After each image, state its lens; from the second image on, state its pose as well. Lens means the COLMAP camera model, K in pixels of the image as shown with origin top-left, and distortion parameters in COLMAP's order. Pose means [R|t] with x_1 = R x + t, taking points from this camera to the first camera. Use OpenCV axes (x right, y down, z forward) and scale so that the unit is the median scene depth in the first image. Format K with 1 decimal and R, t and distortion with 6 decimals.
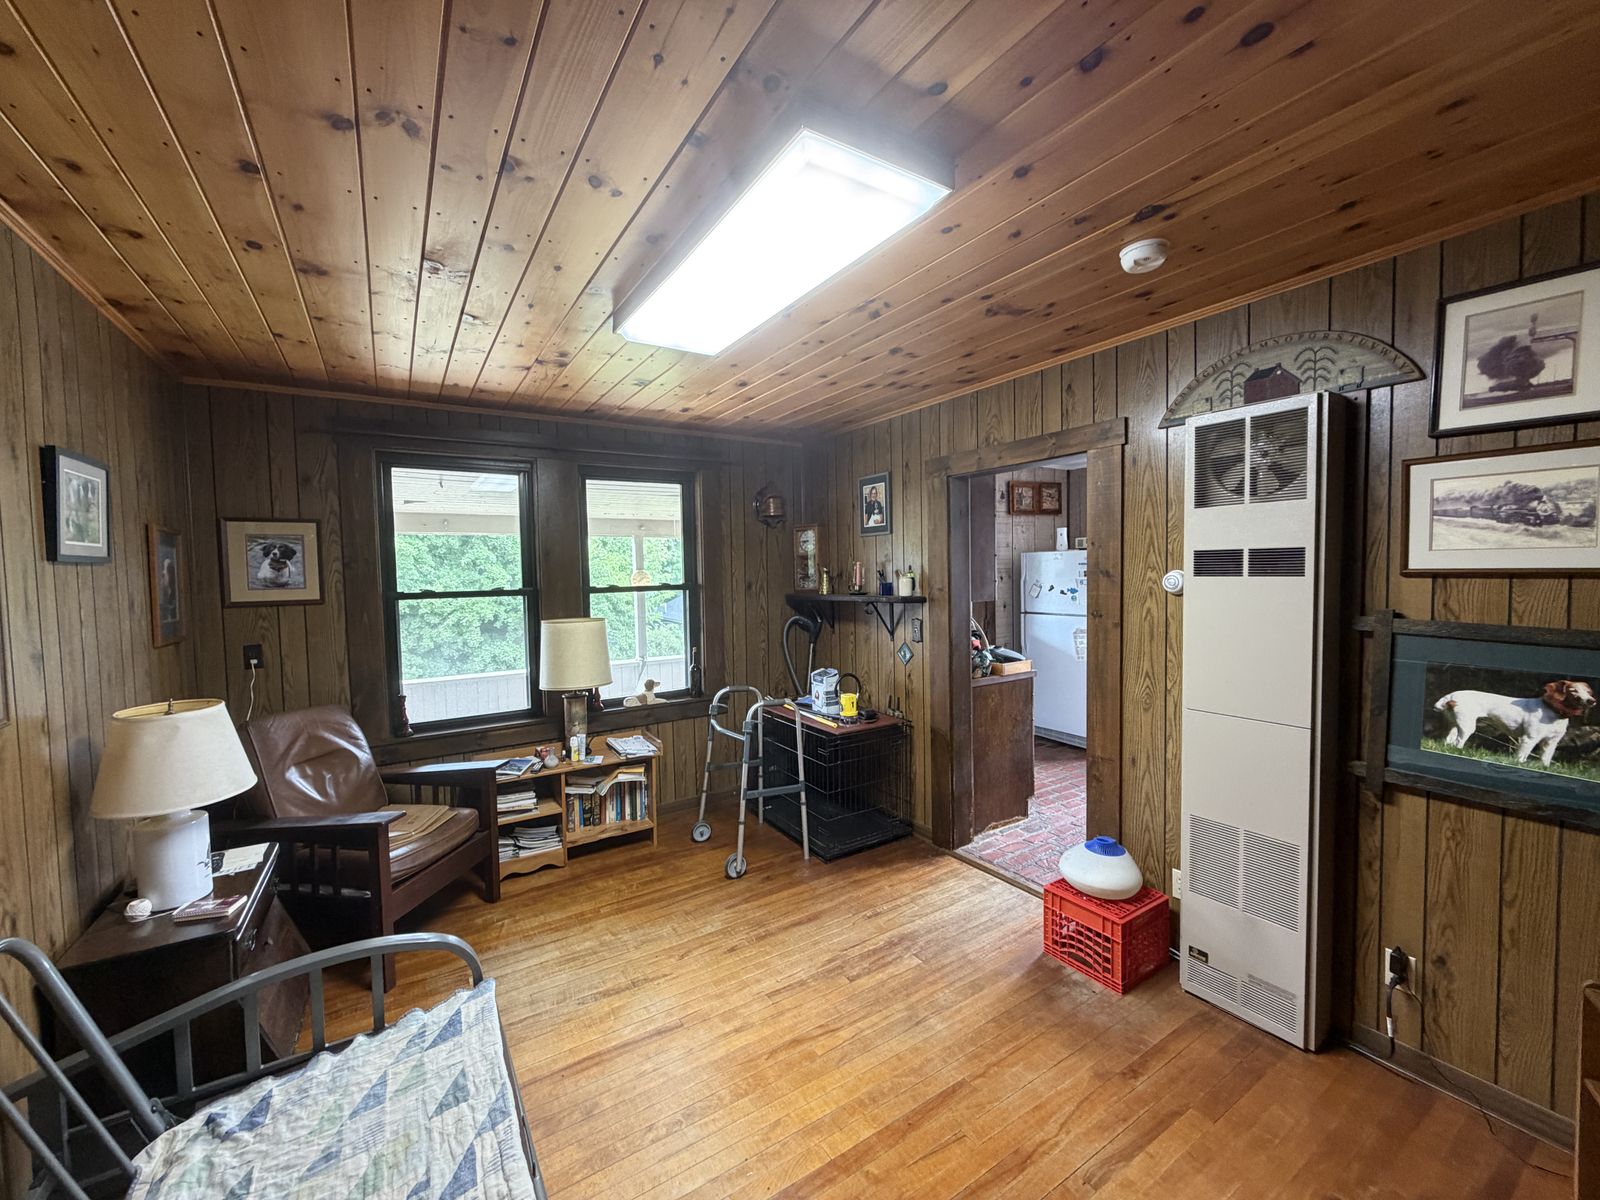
lens RADIAL K [[638.4, 0, 795.3], [0, 638.4, 598.4], [0, 0, 1]] dist [0.000638, 0.000135]
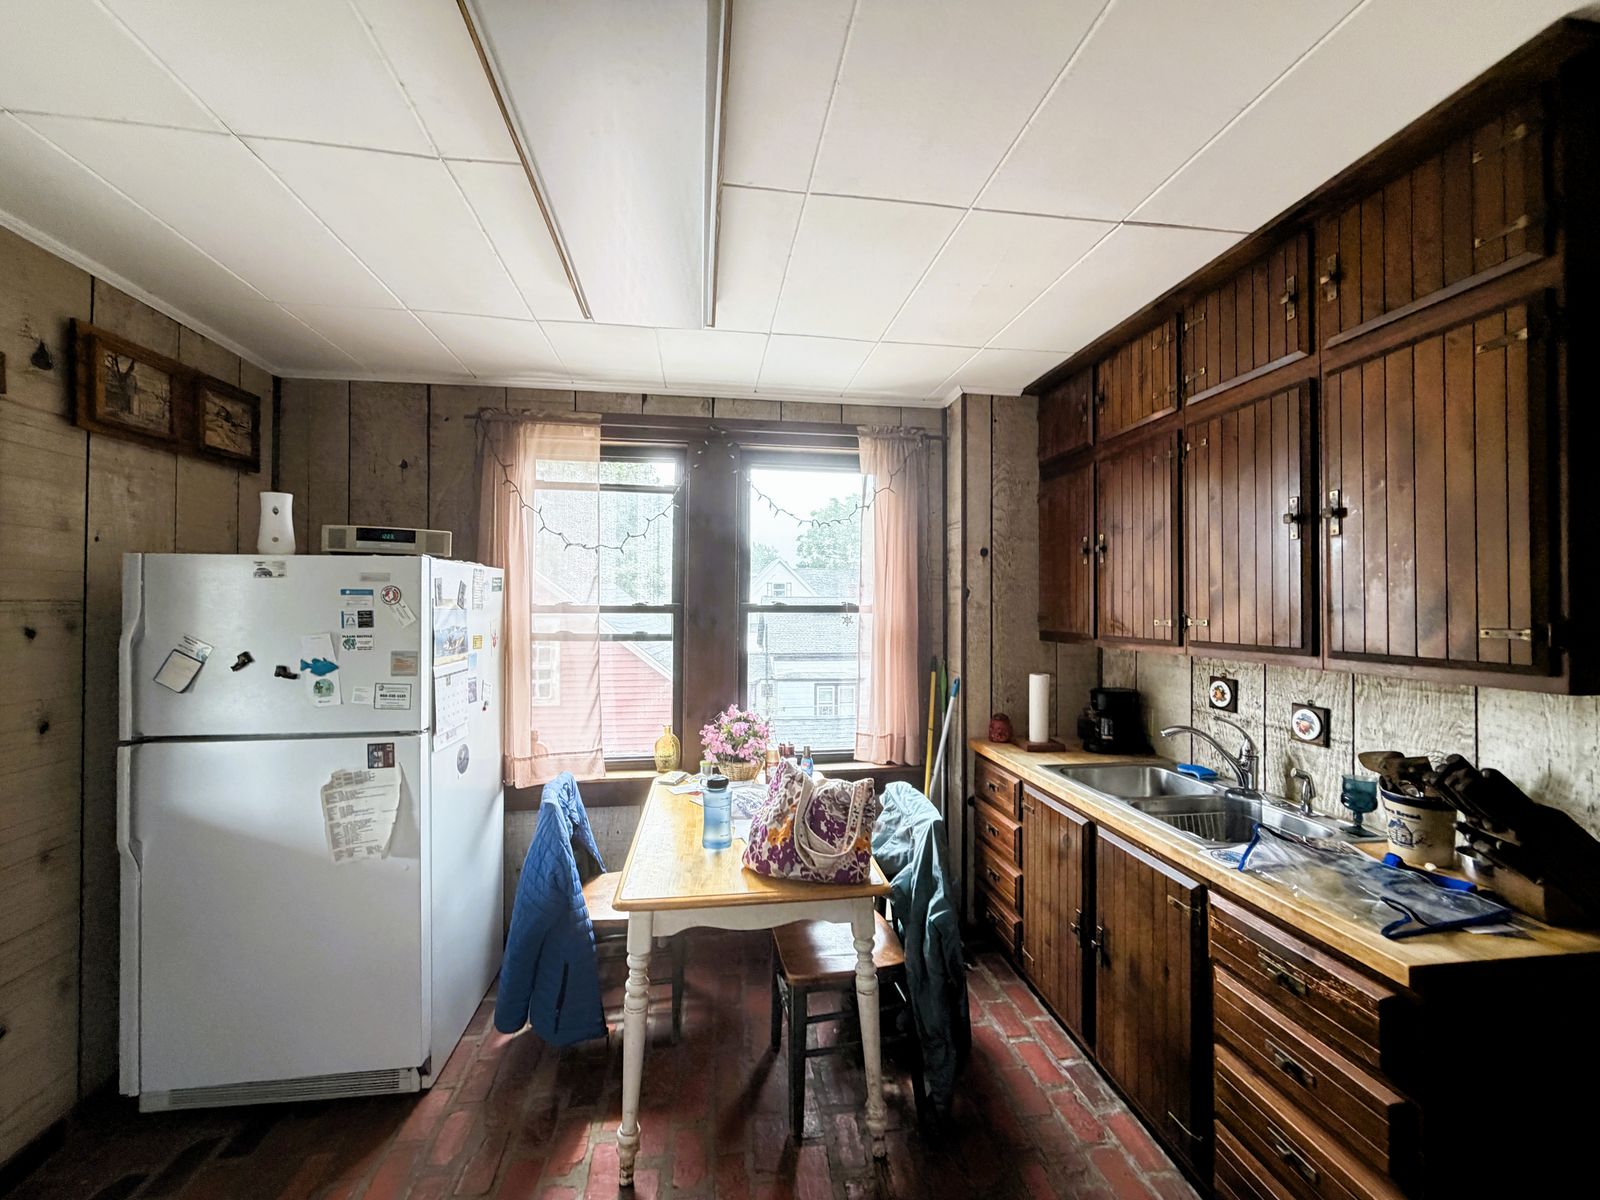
lens RADIAL K [[638.4, 0, 795.3], [0, 638.4, 598.4], [0, 0, 1]] dist [0.000638, 0.000135]
pose [[0.405900, 0.031207, 0.913385, 0.193012], [0.028731, 0.998487, -0.046882, -0.023021], [-0.913466, 0.045272, 0.404389, 0.547805]]
